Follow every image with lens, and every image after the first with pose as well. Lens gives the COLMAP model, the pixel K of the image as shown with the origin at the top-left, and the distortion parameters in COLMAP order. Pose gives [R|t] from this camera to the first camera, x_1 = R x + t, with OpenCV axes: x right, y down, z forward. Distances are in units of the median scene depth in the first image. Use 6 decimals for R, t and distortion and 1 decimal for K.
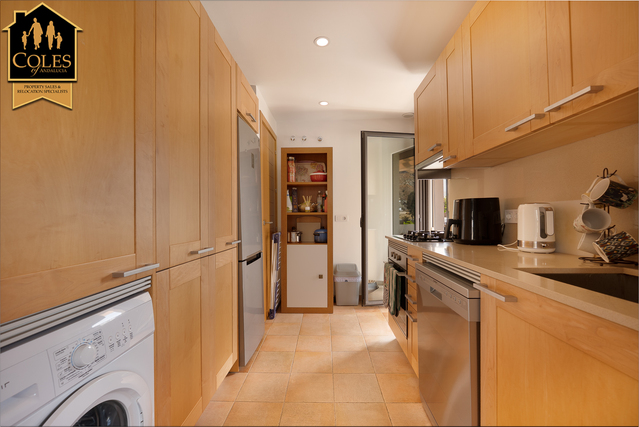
lens RADIAL K [[267.8, 0, 318.4], [0, 267.8, 214.7], [0, 0, 1]] dist [-0.008144, 0.000131]
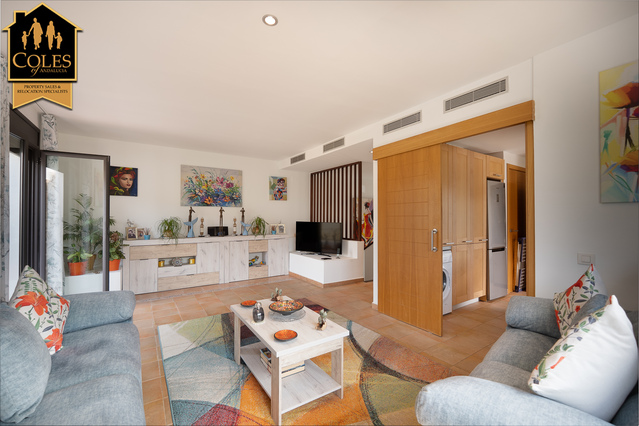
lens RADIAL K [[267.8, 0, 318.4], [0, 267.8, 214.2], [0, 0, 1]] dist [-0.008144, 0.000131]
pose [[0.576830, -0.004032, -0.816854, 0.700430], [0.001523, 0.999991, -0.003860, -0.103335], [0.816862, 0.000982, 0.576832, -1.391034]]
